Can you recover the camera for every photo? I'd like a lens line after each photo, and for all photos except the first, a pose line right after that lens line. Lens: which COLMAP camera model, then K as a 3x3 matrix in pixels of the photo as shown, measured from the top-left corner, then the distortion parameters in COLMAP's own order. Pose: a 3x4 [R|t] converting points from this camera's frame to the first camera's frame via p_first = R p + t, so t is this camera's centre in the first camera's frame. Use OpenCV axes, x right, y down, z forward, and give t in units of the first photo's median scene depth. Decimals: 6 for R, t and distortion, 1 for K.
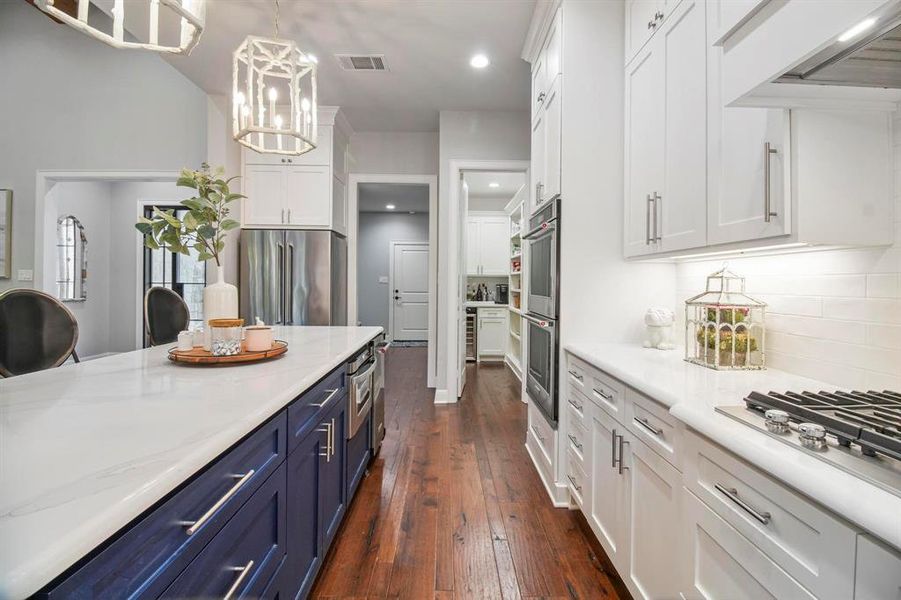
lens RADIAL K [[402.6, 0, 455.2], [0, 402.6, 284.7], [0, 0, 1]] dist [-0.001728, -0.011721]
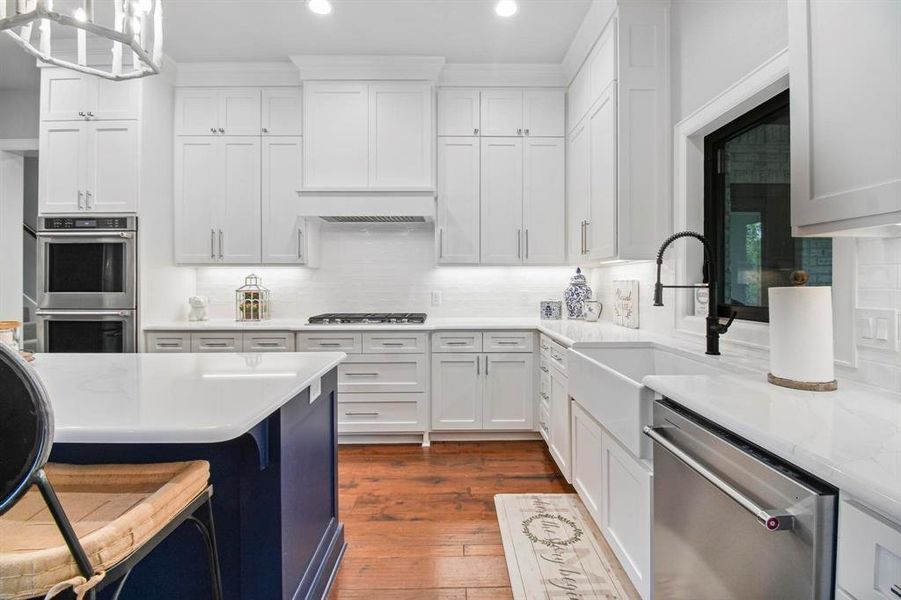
lens RADIAL K [[402.6, 0, 455.2], [0, 402.6, 284.7], [0, 0, 1]] dist [-0.001728, -0.011721]
pose [[0.003680, -0.011395, 0.999928, -1.134713], [0.003297, 0.999930, 0.011383, -0.001836], [-0.999988, 0.003255, 0.003718, -0.041056]]
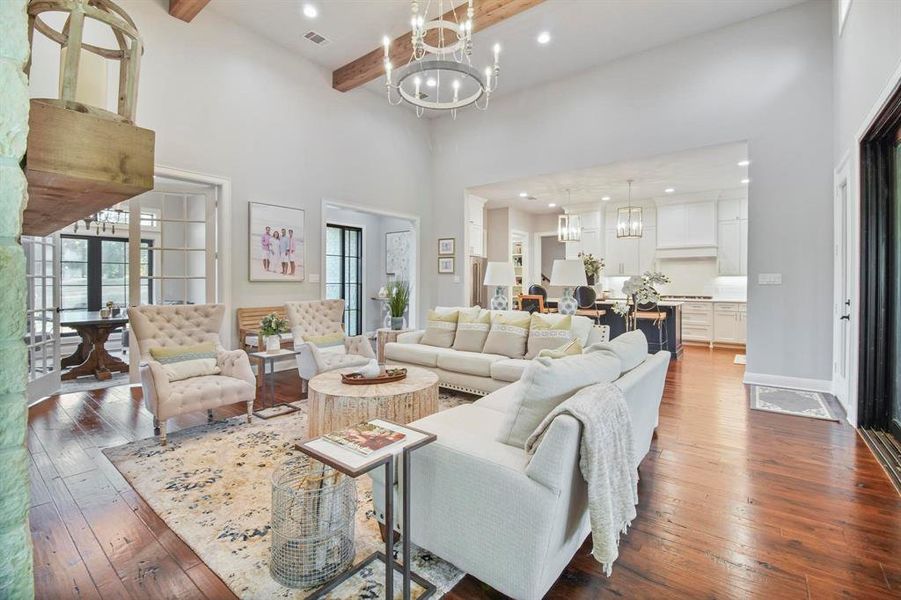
lens RADIAL K [[398.6, 0, 455.6], [0, 398.6, 281.7], [0, 0, 1]] dist [0.000291, -0.011235]
pose [[0.622813, -0.008606, 0.782323, -4.063854], [0.005178, 0.999963, 0.006878, -0.043760], [-0.782353, -0.000233, 0.622835, -0.373793]]
